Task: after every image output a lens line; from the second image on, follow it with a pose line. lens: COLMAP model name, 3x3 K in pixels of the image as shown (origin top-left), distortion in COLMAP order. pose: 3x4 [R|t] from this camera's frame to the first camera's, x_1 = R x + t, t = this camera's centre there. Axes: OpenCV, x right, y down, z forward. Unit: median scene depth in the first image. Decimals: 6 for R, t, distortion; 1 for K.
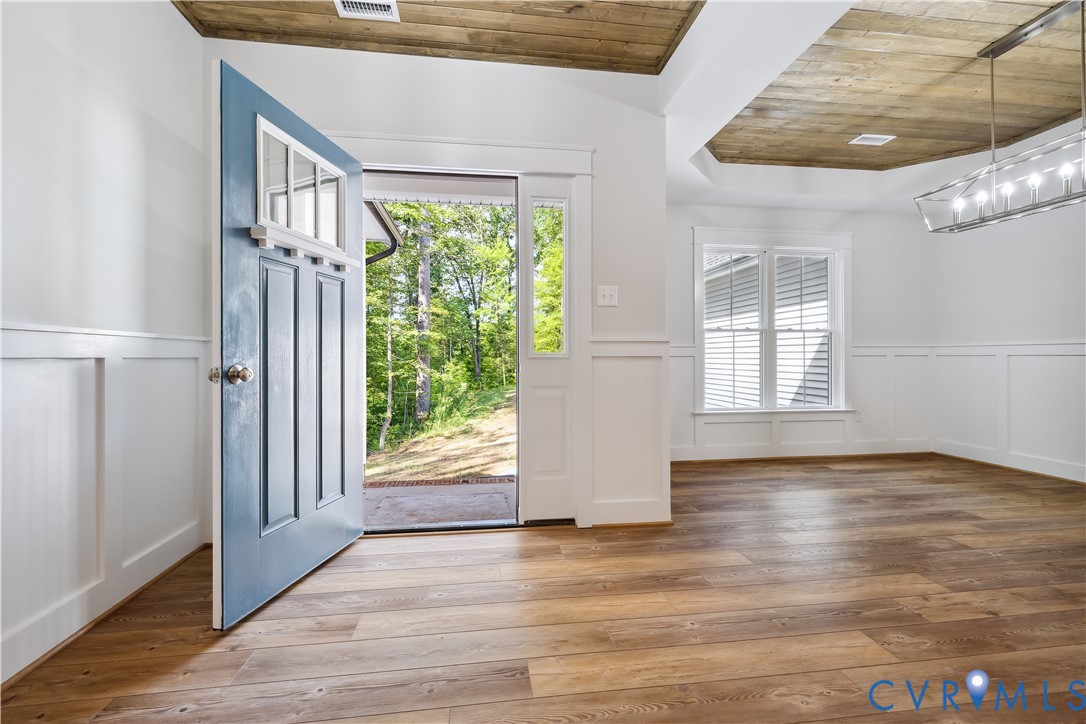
lens RADIAL K [[462.3, 0, 540.7], [0, 462.3, 351.4], [0, 0, 1]] dist [-0.000567, -0.000094]
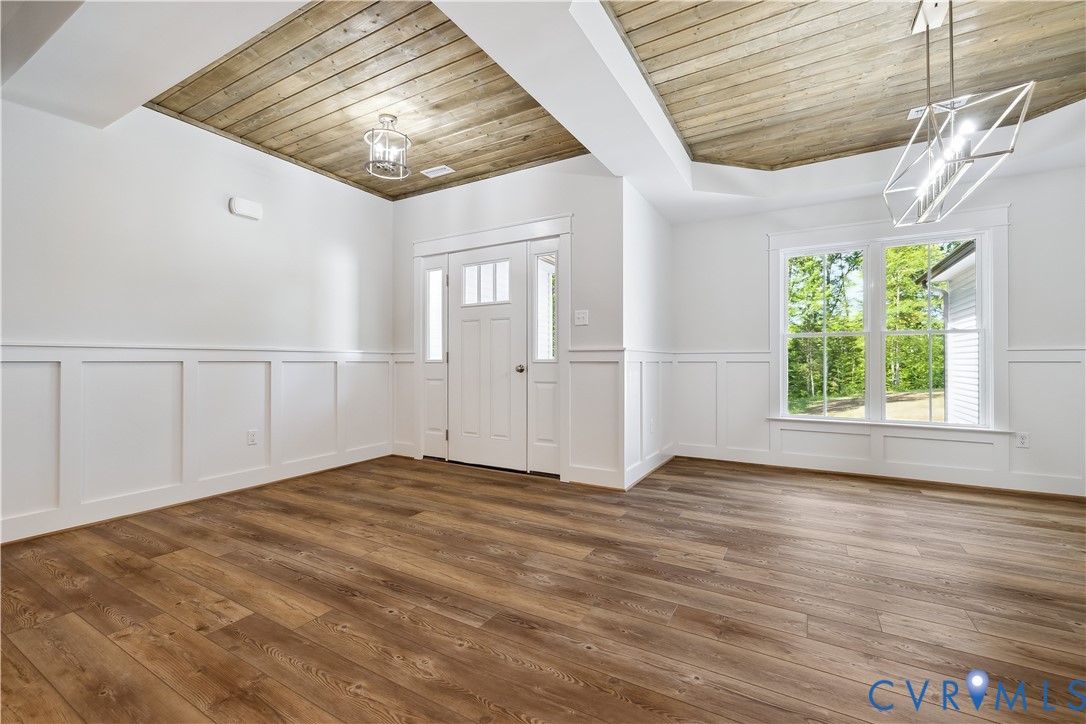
lens RADIAL K [[462.3, 0, 540.7], [0, 462.3, 351.4], [0, 0, 1]] dist [-0.000567, -0.000094]
pose [[0.789009, -0.011816, -0.614268, 1.158678], [0.003634, 0.999887, -0.014565, 0.001204], [0.614371, 0.009260, 0.788963, -0.210642]]
